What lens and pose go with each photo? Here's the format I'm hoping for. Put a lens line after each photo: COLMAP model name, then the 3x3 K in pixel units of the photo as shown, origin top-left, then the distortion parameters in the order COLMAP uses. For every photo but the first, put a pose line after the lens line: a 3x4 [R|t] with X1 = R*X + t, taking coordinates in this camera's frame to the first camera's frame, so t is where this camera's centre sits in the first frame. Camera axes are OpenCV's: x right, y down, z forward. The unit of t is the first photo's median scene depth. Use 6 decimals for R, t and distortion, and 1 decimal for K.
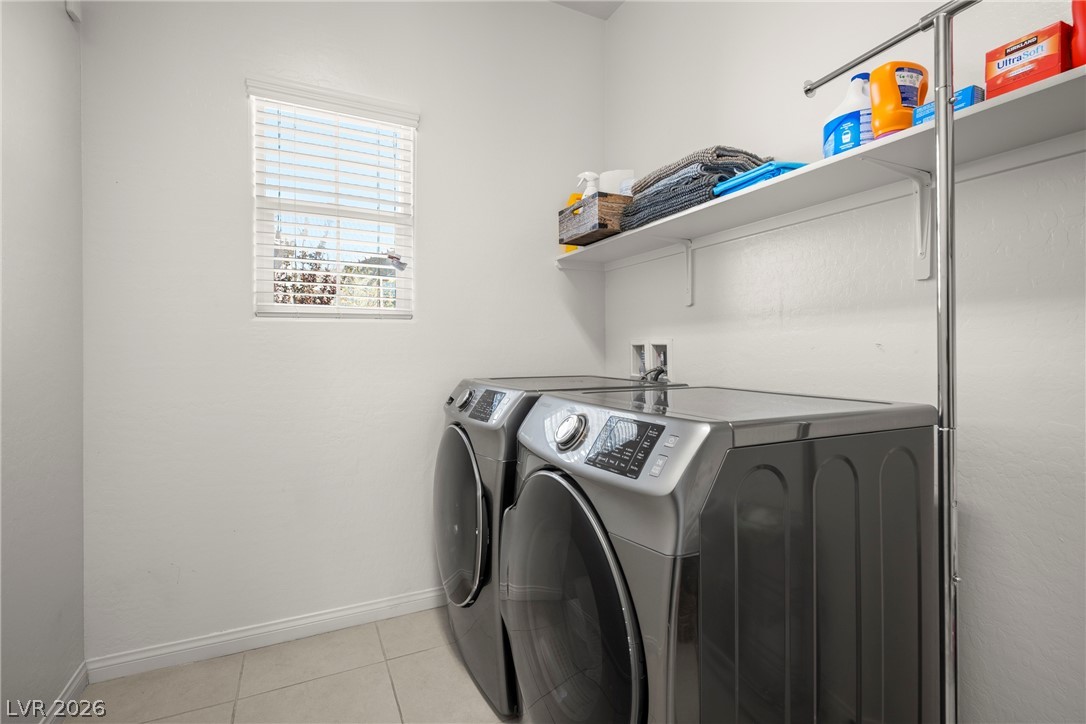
lens RADIAL K [[490.9, 0, 540.9], [0, 490.9, 355.2], [0, 0, 1]] dist [-0.001504, 0.000009]
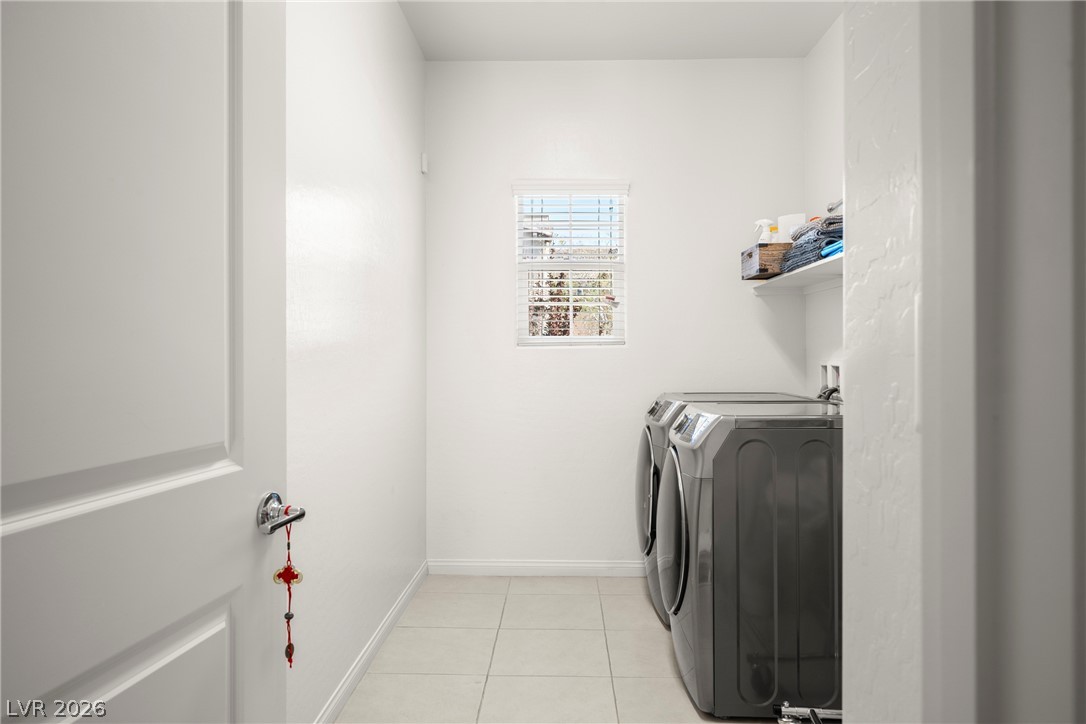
lens RADIAL K [[718.6, 0, 542.9], [0, 718.6, 361.7], [0, 0, 1]] dist [0.000912, 0.000123]
pose [[0.884100, 0.001916, -0.467294, 0.468056], [-0.001441, 0.999998, 0.001374, -0.036828], [0.467296, -0.000542, 0.884101, -0.826518]]
